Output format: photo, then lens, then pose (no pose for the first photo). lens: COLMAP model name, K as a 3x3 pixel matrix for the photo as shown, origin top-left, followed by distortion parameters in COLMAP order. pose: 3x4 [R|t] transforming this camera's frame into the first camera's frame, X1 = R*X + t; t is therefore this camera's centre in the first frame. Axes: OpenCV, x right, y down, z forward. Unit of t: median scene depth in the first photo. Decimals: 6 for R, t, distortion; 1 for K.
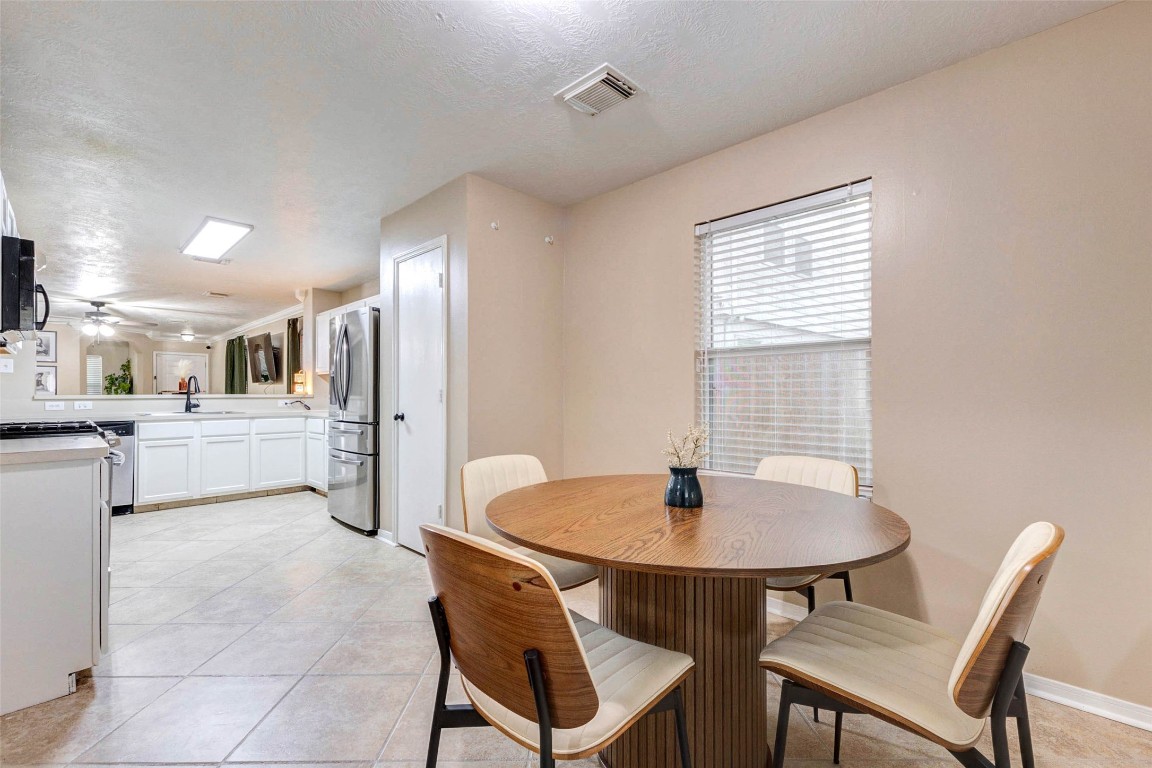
lens RADIAL K [[522.1, 0, 576.0], [0, 522.1, 384.0], [0, 0, 1]] dist [0.003100, 0.000588]
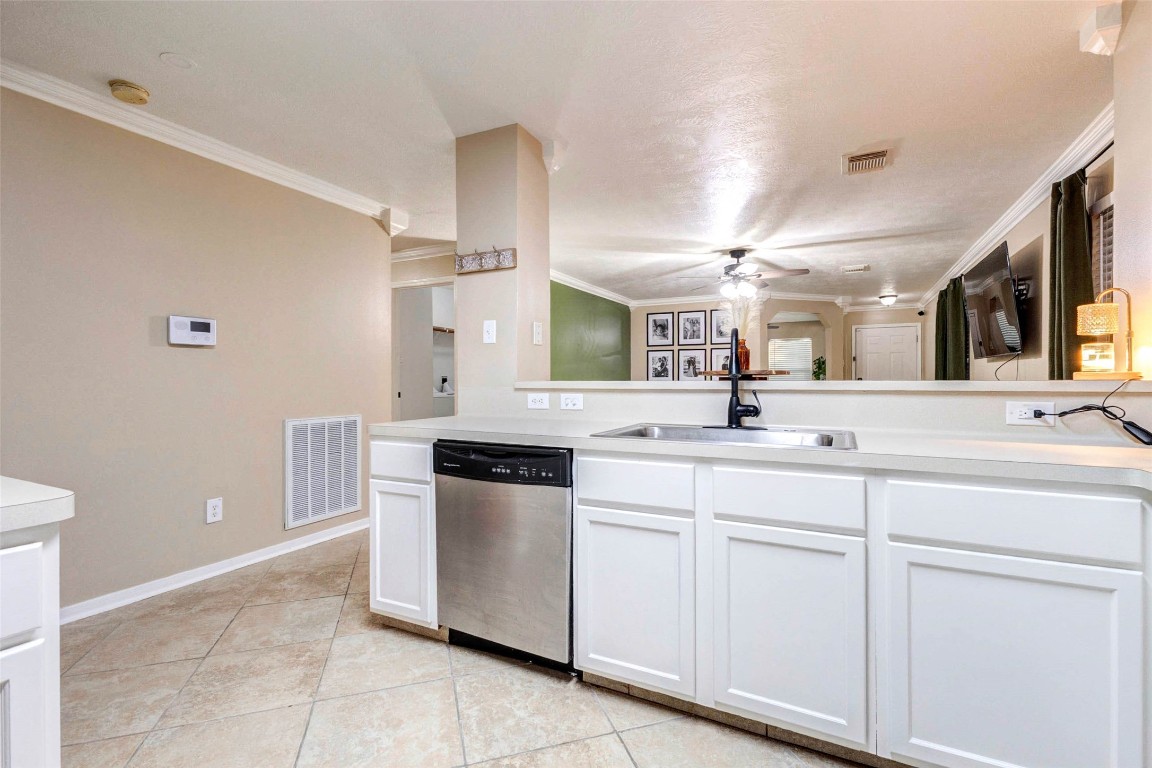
lens RADIAL K [[522.1, 0, 576.0], [0, 522.1, 384.0], [0, 0, 1]] dist [0.003100, 0.000588]
pose [[0.314977, 0.008204, -0.949064, -0.356714], [0.016068, 0.999773, 0.013975, 0.013211], [0.948963, -0.019652, 0.314773, 0.657444]]
